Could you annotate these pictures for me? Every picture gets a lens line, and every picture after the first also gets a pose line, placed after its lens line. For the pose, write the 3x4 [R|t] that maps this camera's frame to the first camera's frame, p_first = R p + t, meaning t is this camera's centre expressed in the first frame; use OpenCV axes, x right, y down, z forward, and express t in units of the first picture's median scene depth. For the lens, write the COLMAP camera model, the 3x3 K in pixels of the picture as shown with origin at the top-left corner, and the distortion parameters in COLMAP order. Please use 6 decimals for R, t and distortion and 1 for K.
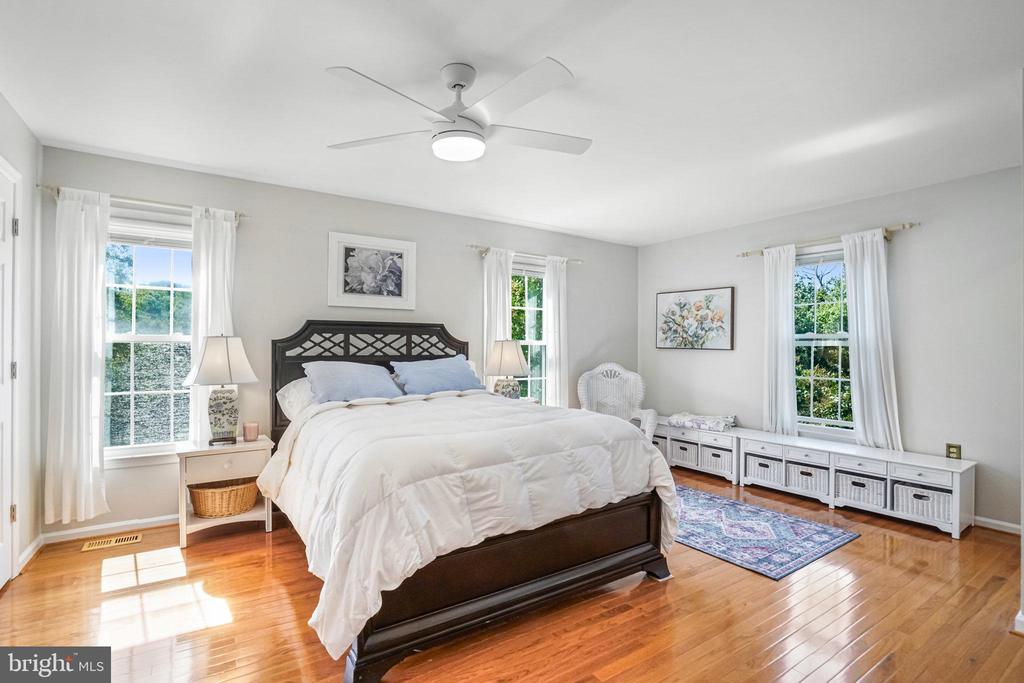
lens RADIAL K [[469.8, 0, 518.3], [0, 469.8, 343.9], [0, 0, 1]] dist [-0.013655, 0.002906]
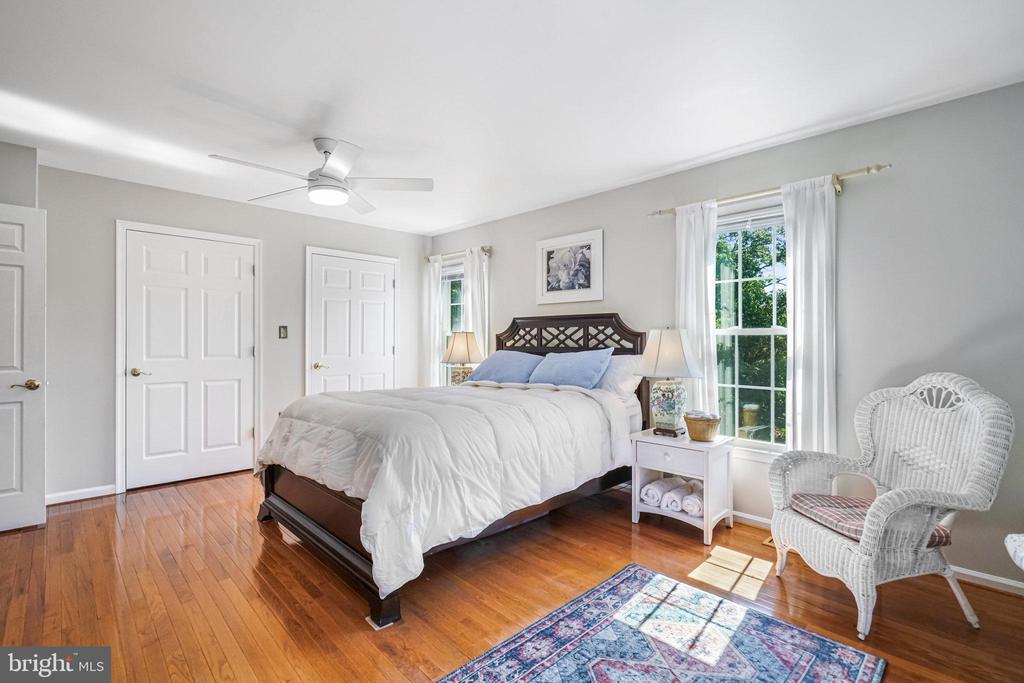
lens RADIAL K [[469.8, 0, 518.3], [0, 469.8, 339.1], [0, 0, 1]] dist [-0.013655, 0.002906]
pose [[0.214411, -0.001165, -0.976743, 0.697505], [0.011741, 0.999930, 0.001385, 0.003741], [0.976673, -0.011765, 0.214410, 0.651217]]
